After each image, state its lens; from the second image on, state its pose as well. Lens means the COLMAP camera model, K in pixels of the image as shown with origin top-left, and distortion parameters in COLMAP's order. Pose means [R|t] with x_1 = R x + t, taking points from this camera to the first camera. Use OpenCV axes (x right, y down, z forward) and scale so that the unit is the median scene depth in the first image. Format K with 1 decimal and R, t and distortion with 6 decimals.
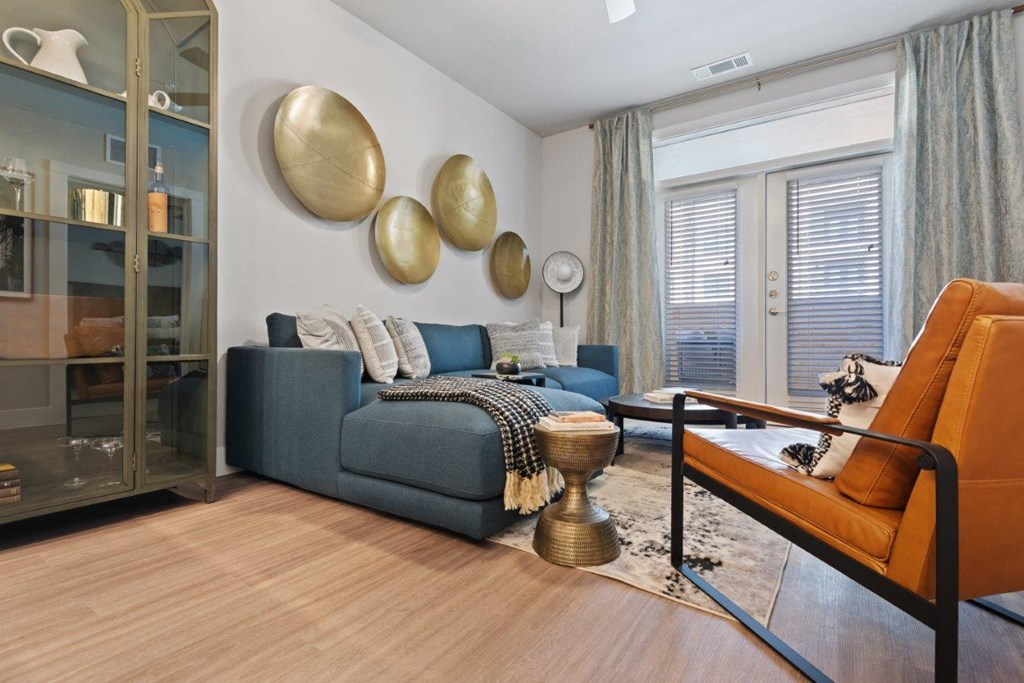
lens RADIAL K [[484.3, 0, 516.2], [0, 484.3, 339.0], [0, 0, 1]] dist [0.006698, 0.000023]
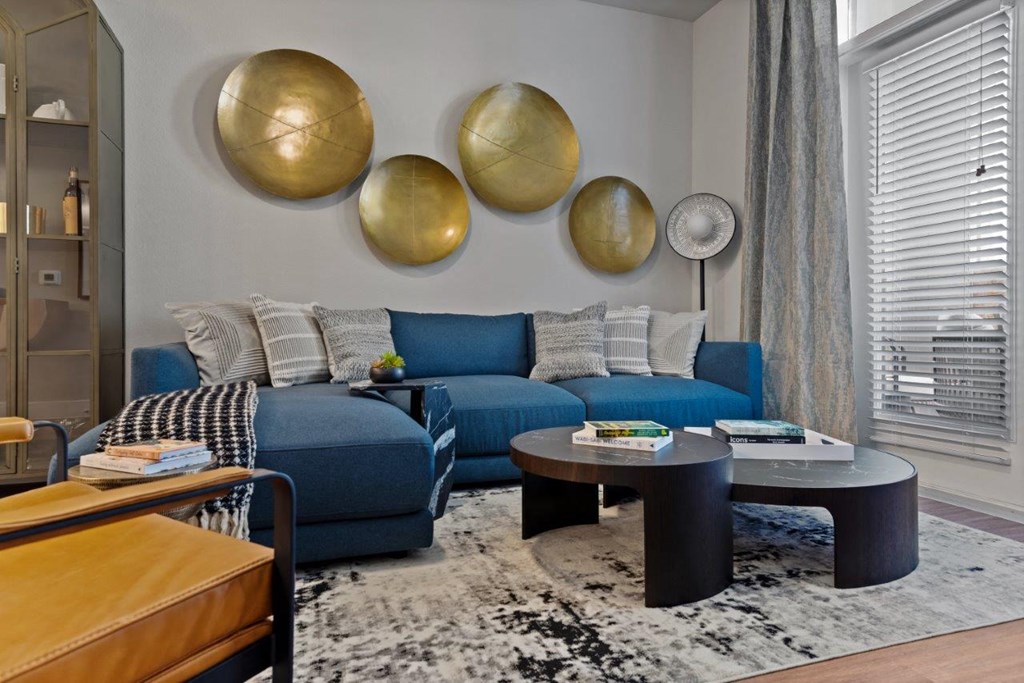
lens RADIAL K [[604.0, 0, 511.2], [0, 604.0, 343.5], [0, 0, 1]] dist [0.010118, 0.000942]
pose [[0.814523, 0.002578, -0.580126, 0.548744], [0.006394, 0.999890, 0.013420, 0.003960], [0.580097, -0.014640, 0.814416, 0.323955]]
